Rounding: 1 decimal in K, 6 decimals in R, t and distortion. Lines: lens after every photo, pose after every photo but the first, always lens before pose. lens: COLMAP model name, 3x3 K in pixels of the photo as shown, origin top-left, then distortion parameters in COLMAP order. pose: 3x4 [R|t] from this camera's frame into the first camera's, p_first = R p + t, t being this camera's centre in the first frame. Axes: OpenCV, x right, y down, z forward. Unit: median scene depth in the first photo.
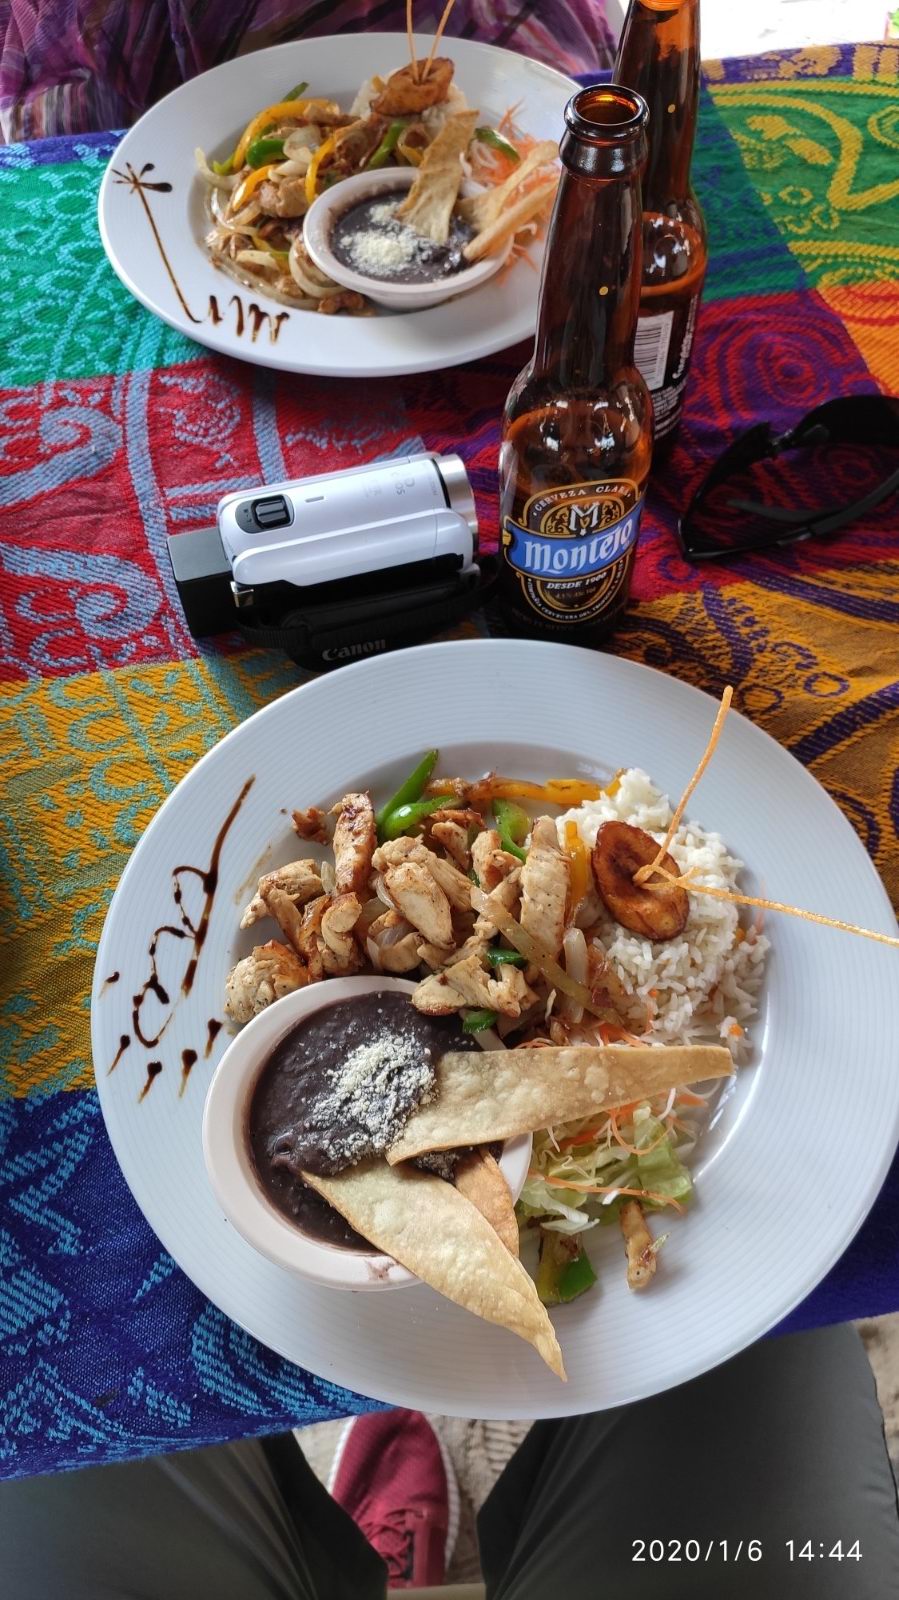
lens RADIAL K [[1125.3, 0, 449.5], [0, 1125.3, 800.0], [0, 0, 1]] dist [-0.041241, -0.001920]
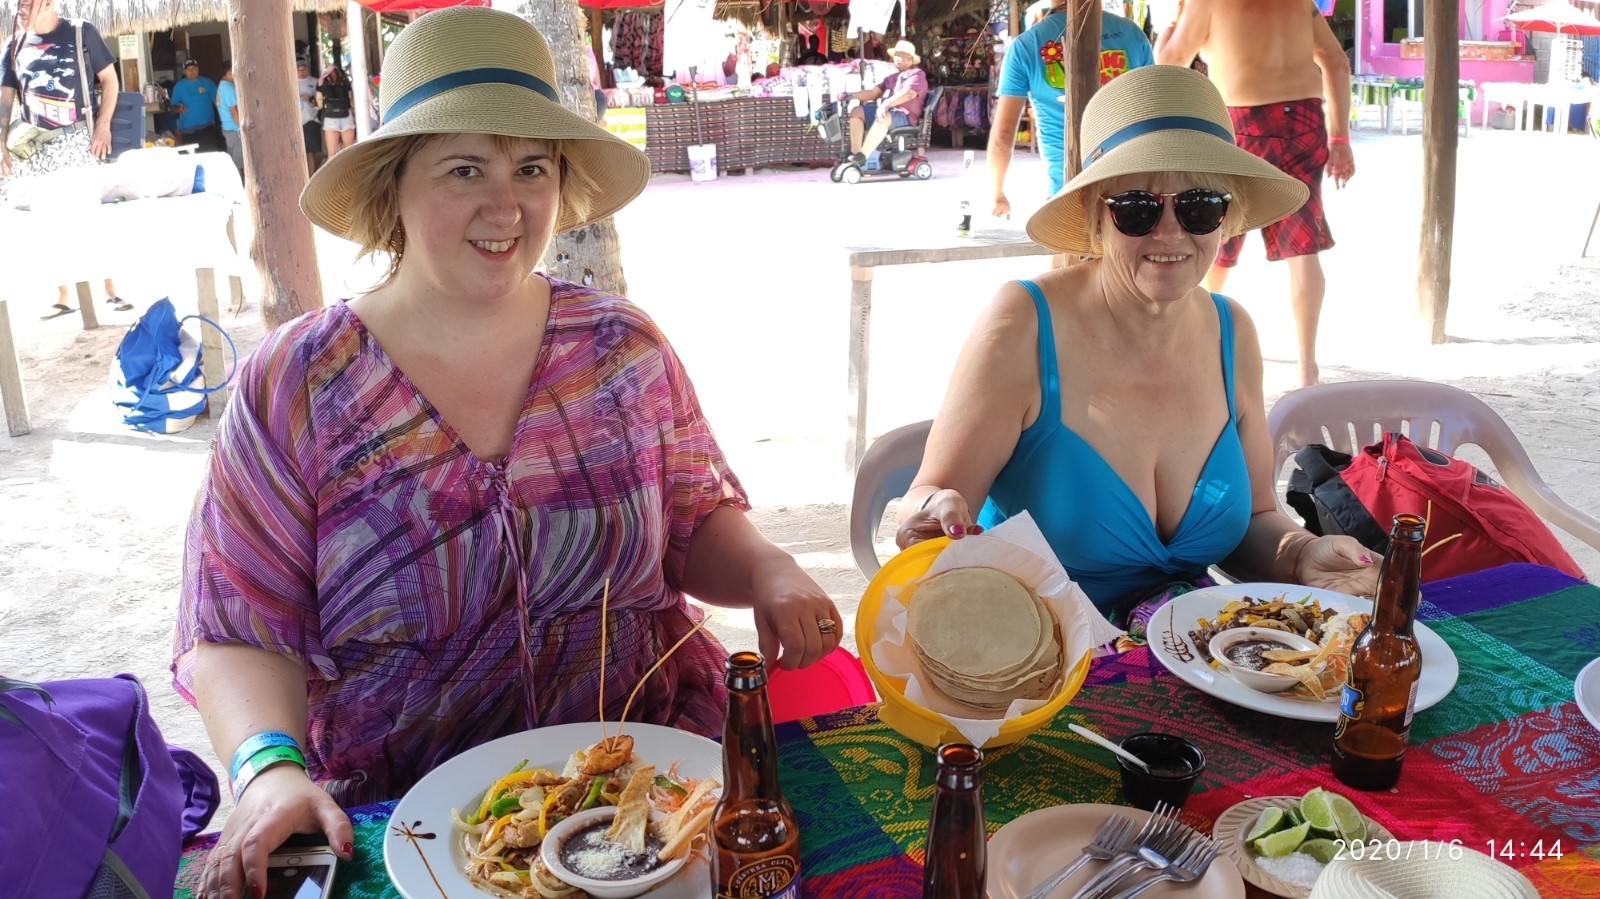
lens RADIAL K [[1125.3, 0, 800.0], [0, 1125.3, 449.5], [0, 0, 1]] dist [-0.041241, -0.001920]
pose [[0.980467, -0.043760, 0.191753, -0.054549], [0.170604, 0.674349, -0.718435, 0.195810], [-0.097870, 0.737115, 0.668642, -0.323715]]
